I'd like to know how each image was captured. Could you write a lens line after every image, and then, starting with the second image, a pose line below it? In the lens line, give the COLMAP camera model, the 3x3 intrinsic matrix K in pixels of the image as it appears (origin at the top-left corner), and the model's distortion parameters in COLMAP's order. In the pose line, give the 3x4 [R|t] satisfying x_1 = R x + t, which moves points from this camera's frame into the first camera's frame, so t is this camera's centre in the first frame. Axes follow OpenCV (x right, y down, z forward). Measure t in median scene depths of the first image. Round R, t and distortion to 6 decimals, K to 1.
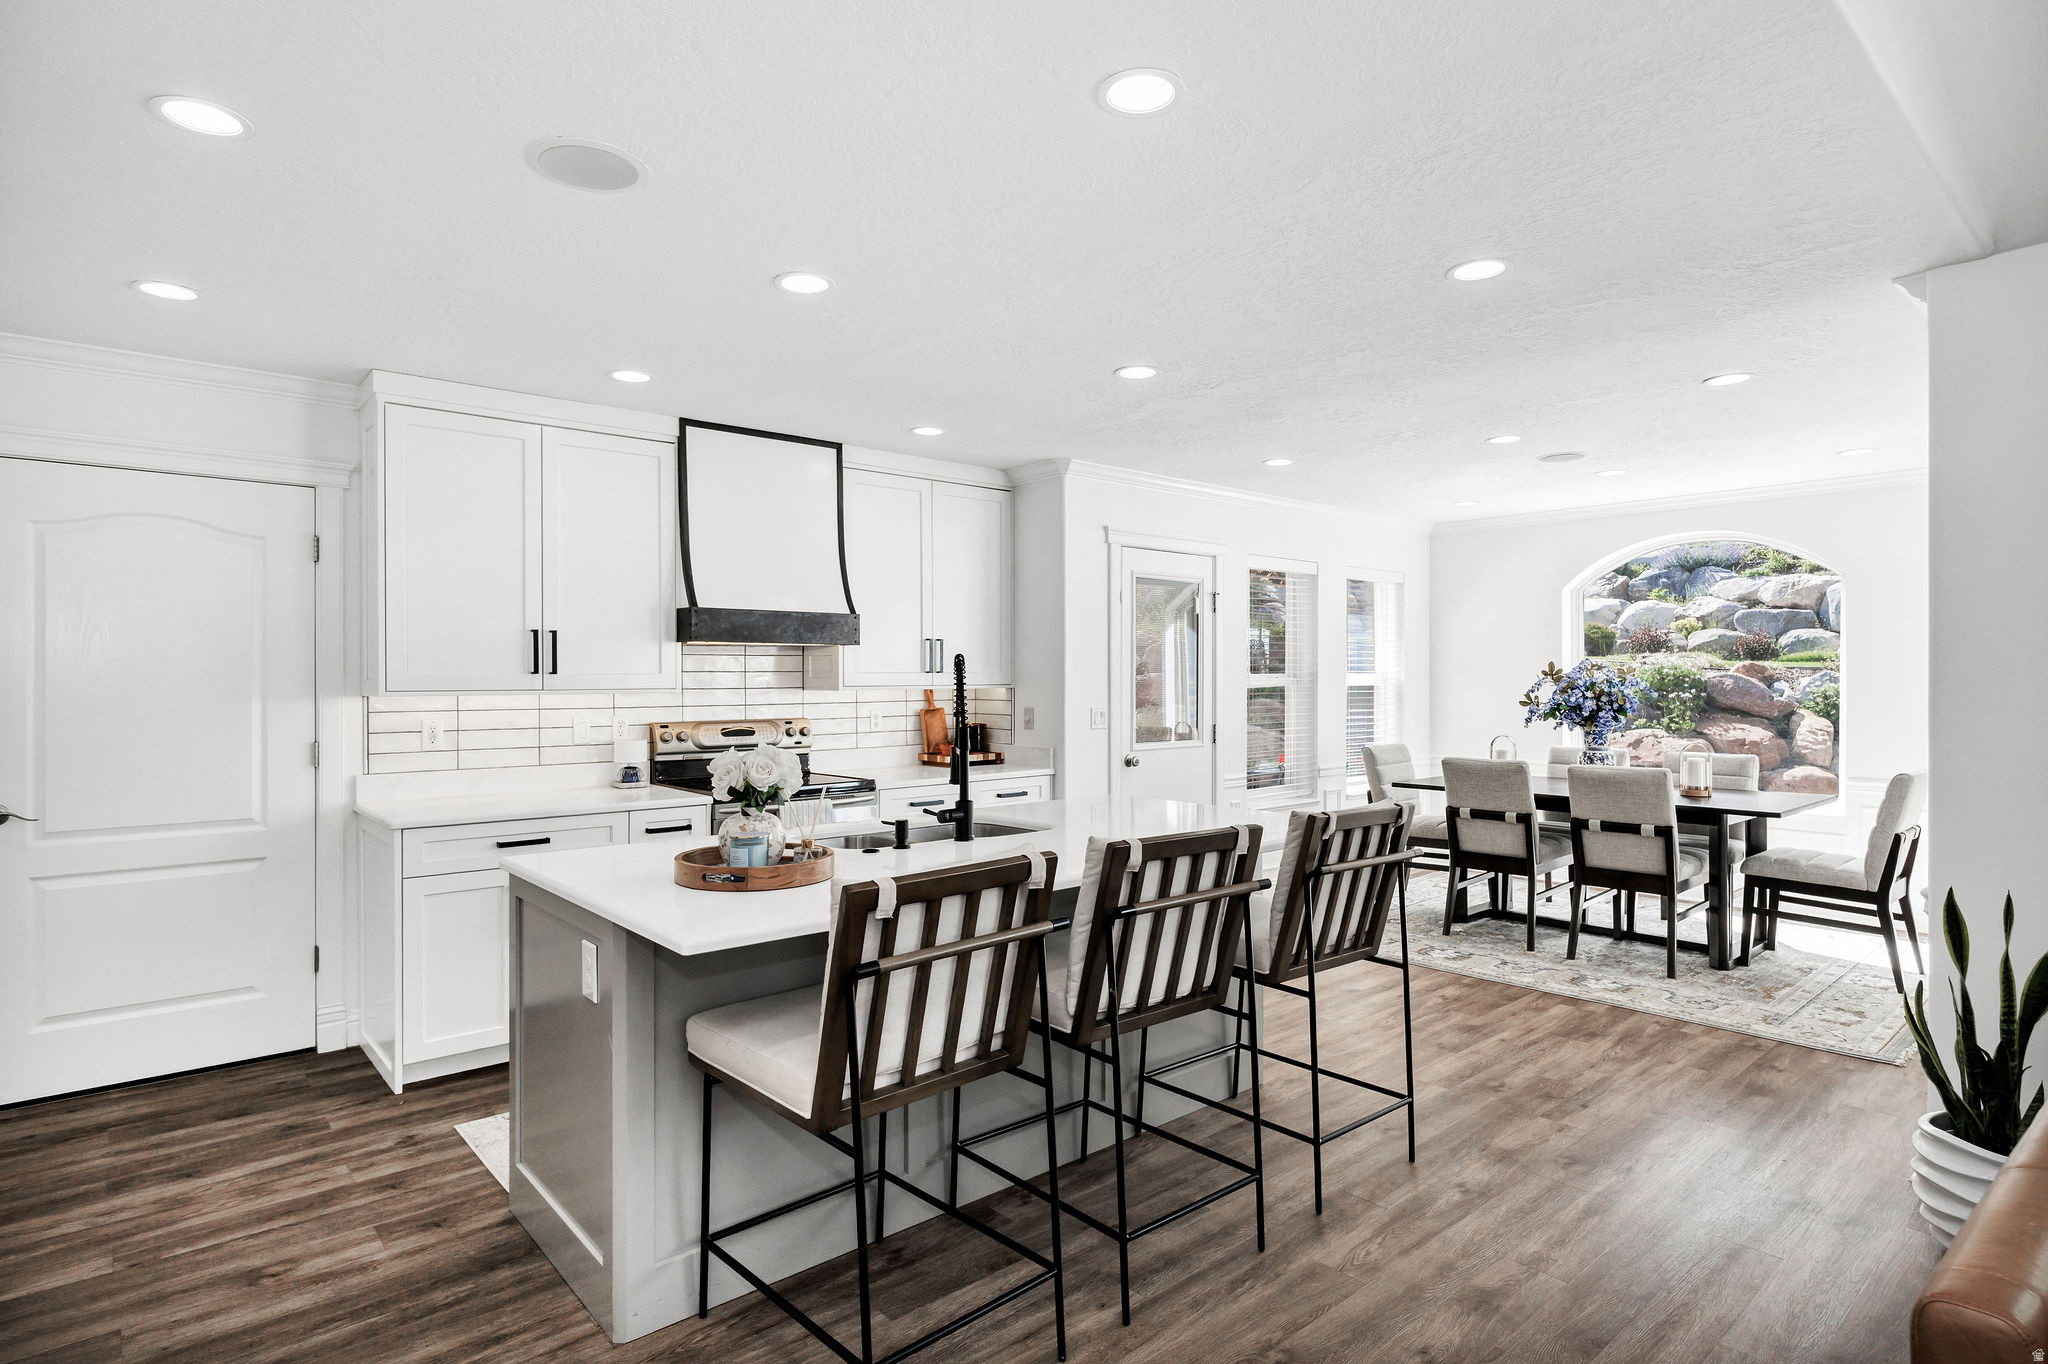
lens RADIAL K [[1069.5, 0, 1024.0], [0, 1069.5, 682.0], [0, 0, 1]] dist [0.002940, 0.000241]
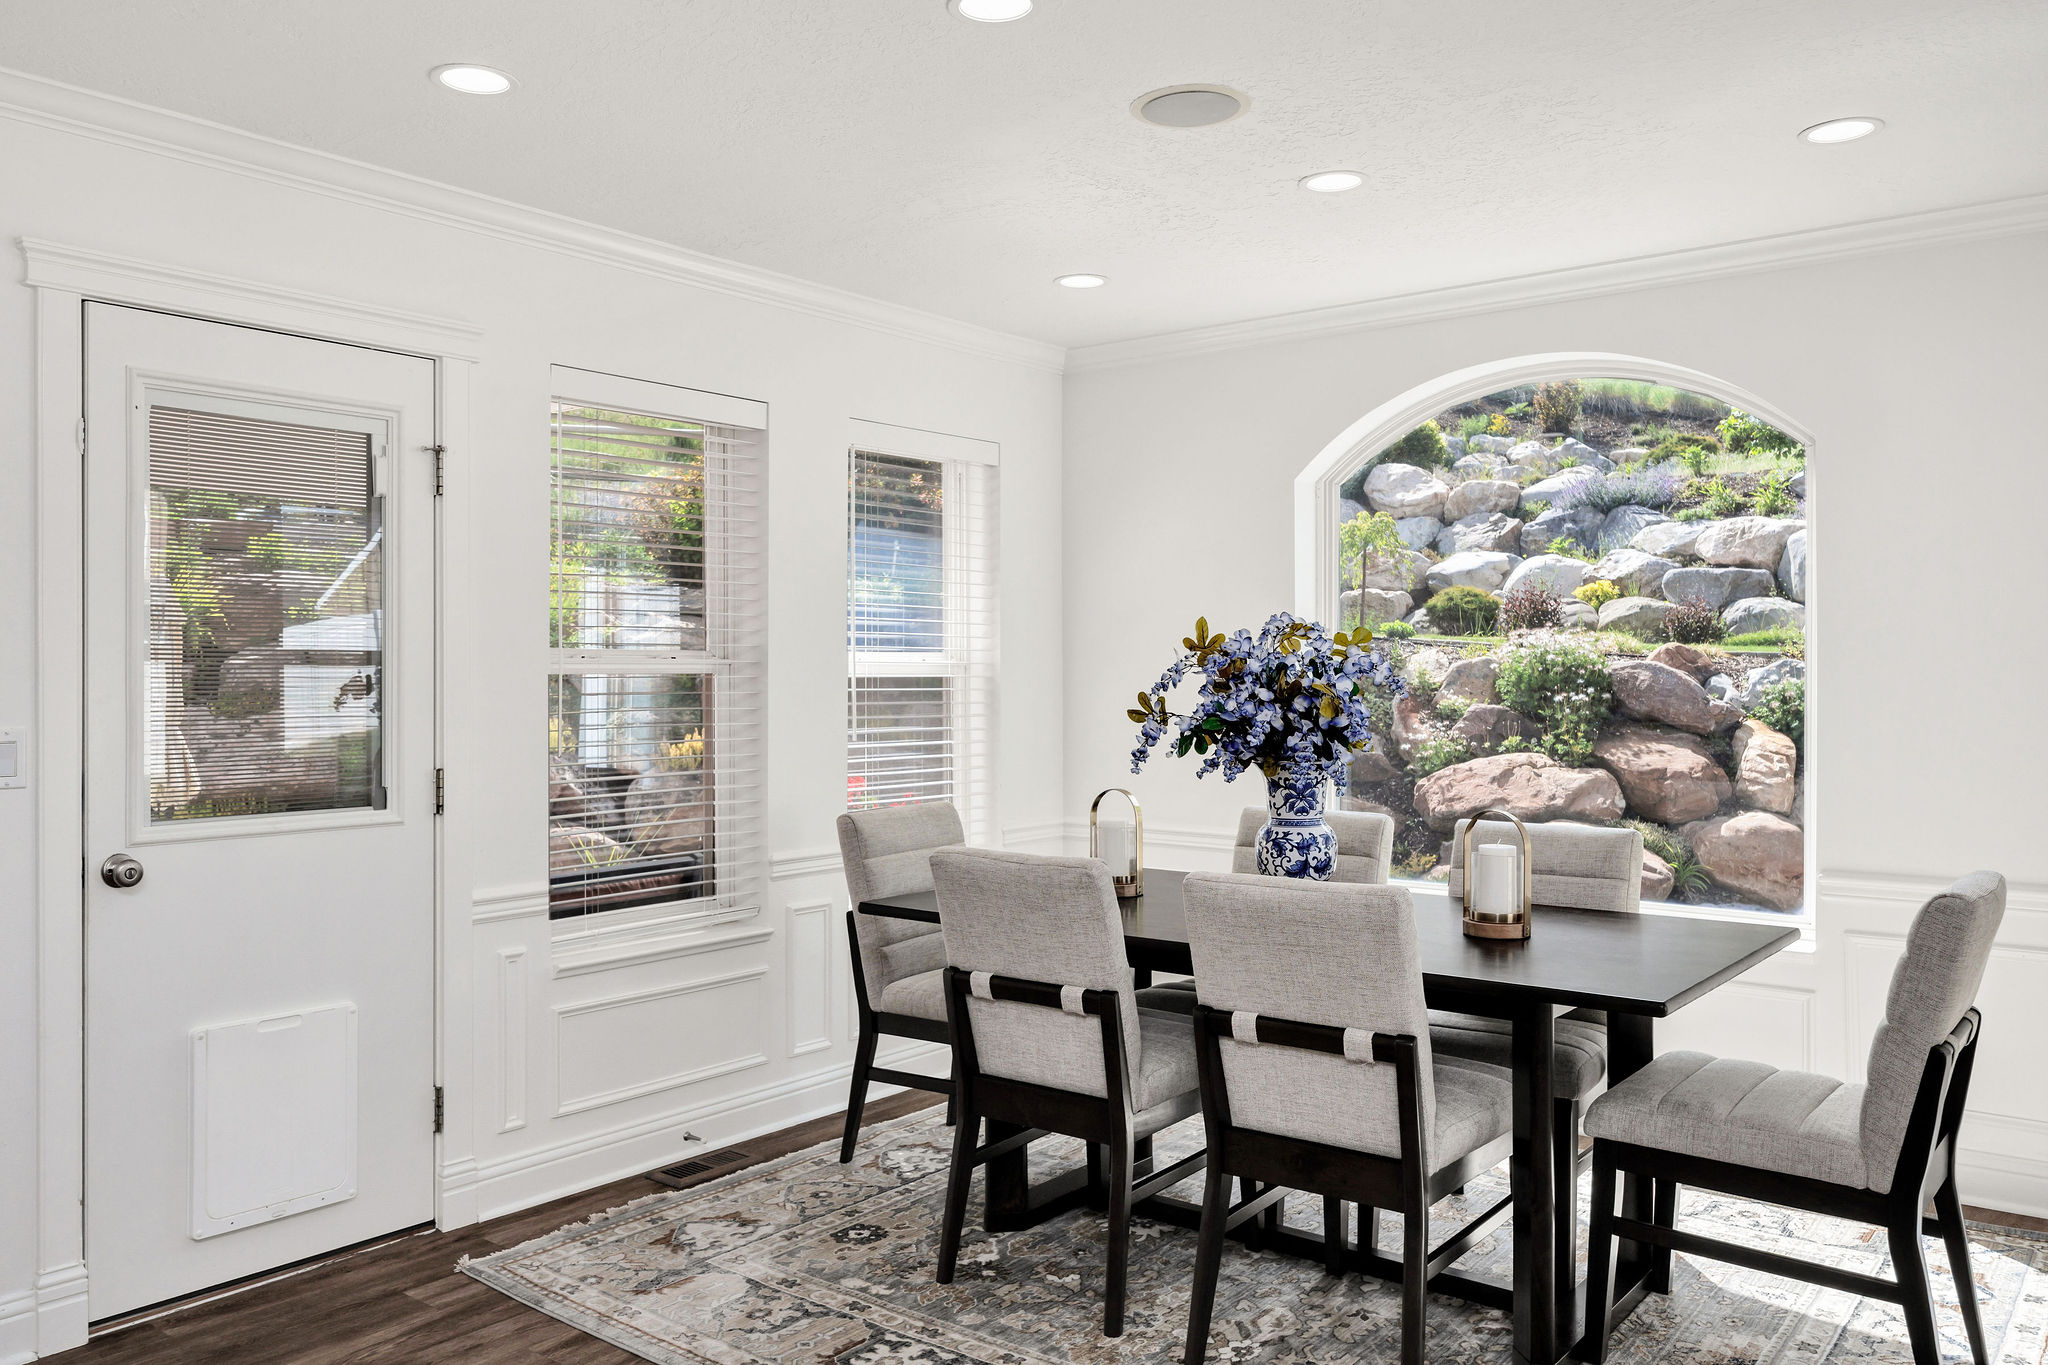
lens RADIAL K [[1498.5, 0, 1024.0], [0, 1498.5, 682.5], [0, 0, 1]] dist [0.002501, 0.002988]
pose [[0.985473, 0.000410, 0.169833, 0.294061], [-0.000607, 0.999999, 0.001105, 0.005830], [-0.169833, -0.001192, 0.985472, 0.385947]]
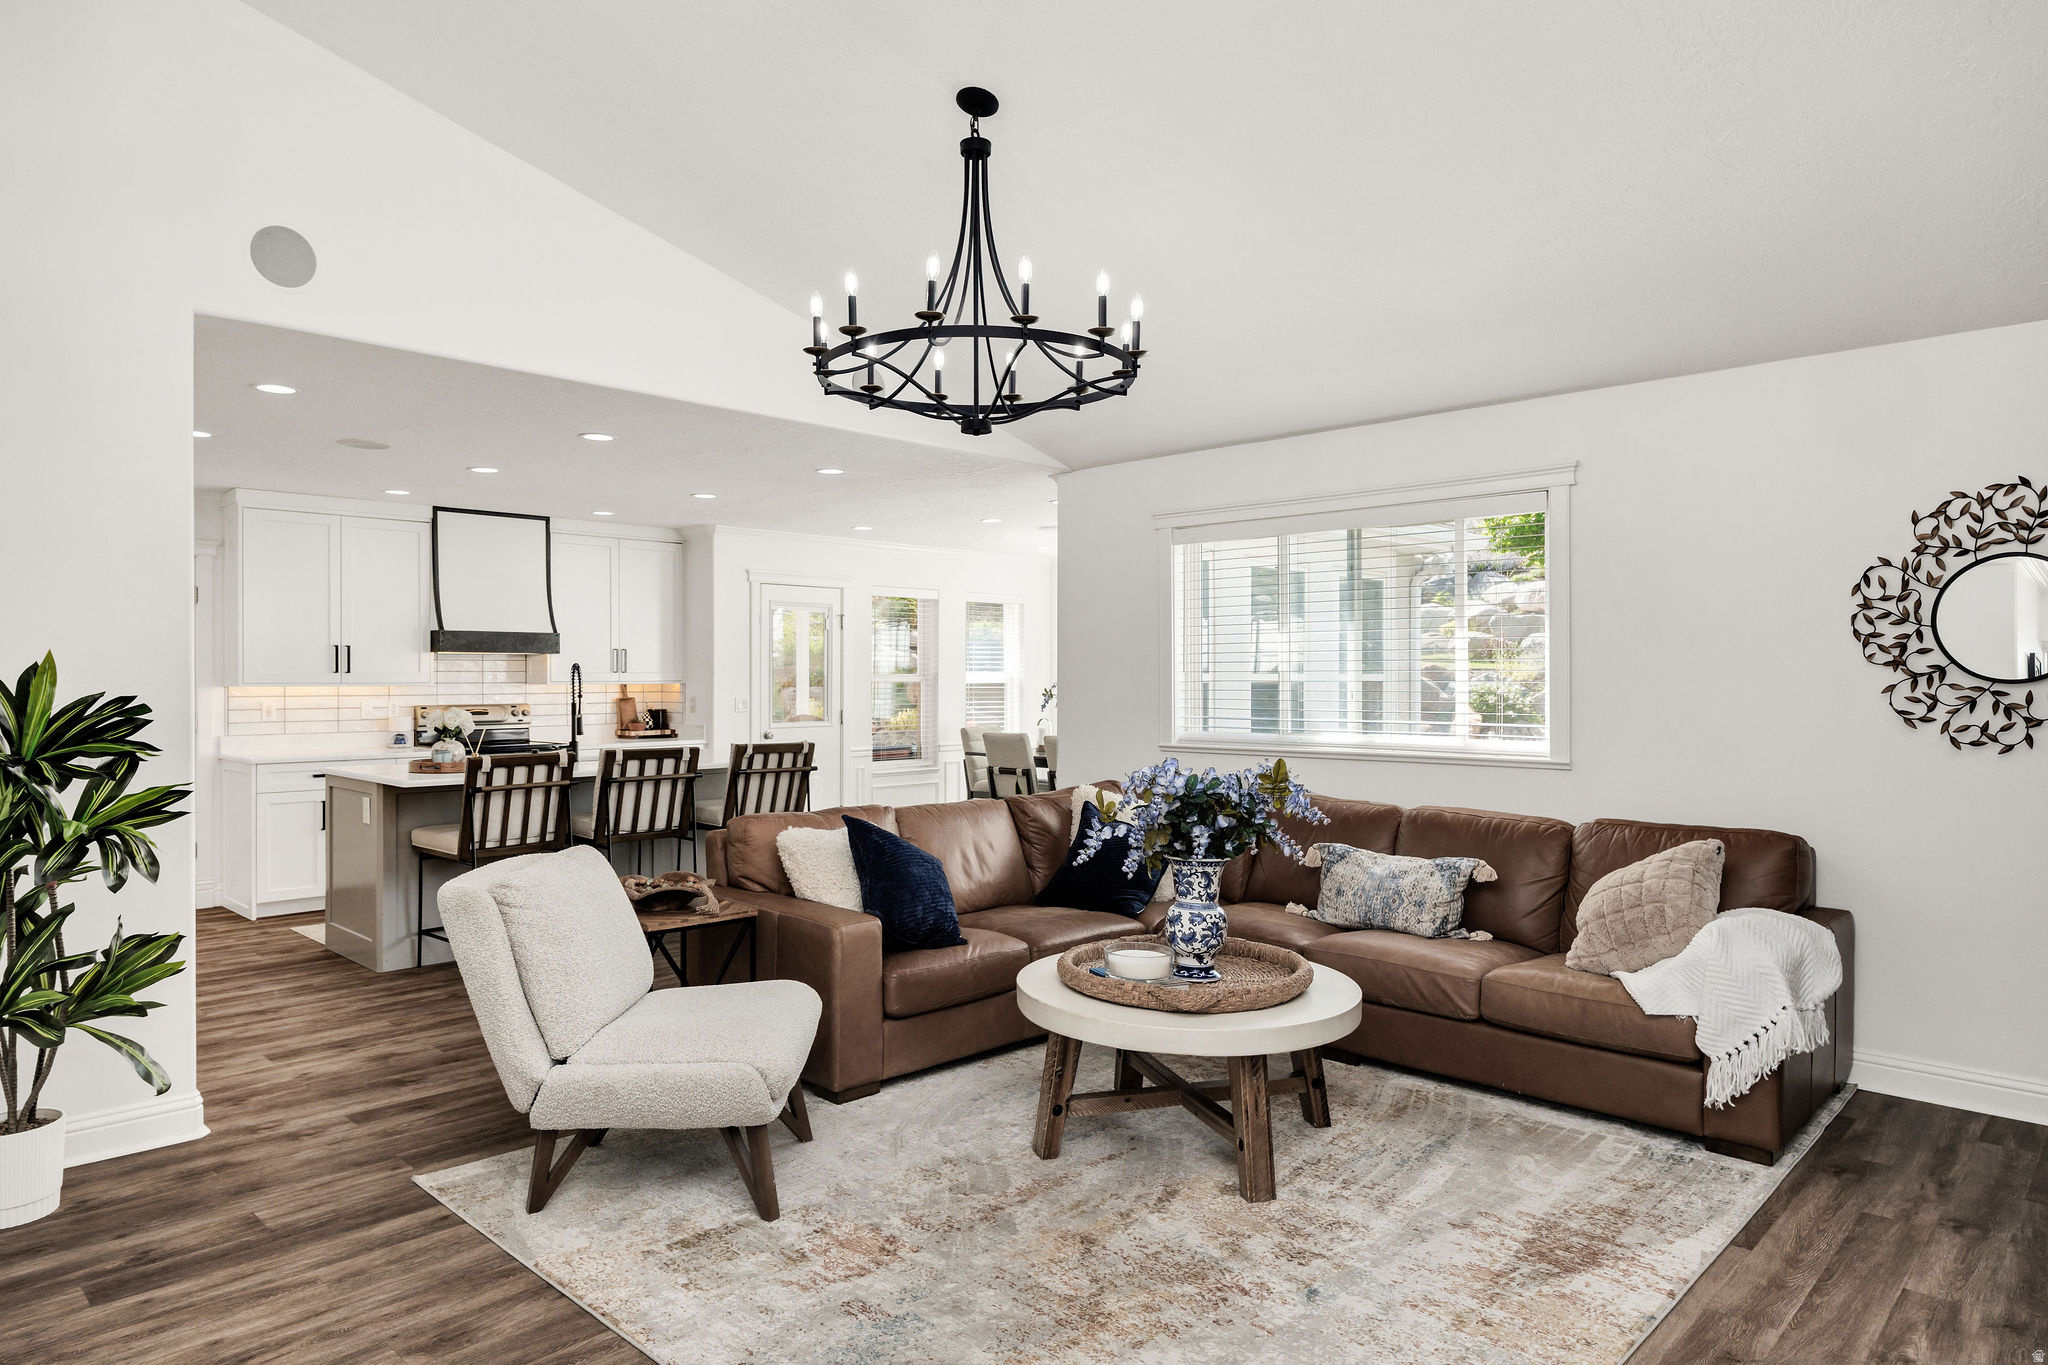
lens RADIAL K [[1308.9, 0, 1024.0], [0, 1308.9, 682.5], [0, 0, 1]] dist [-0.003357, -0.000298]
pose [[0.997833, 0.002923, 0.065732, 0.294100], [-0.003032, 0.999994, 0.001563, 0.000324], [-0.065727, -0.001759, 0.997836, -0.680060]]
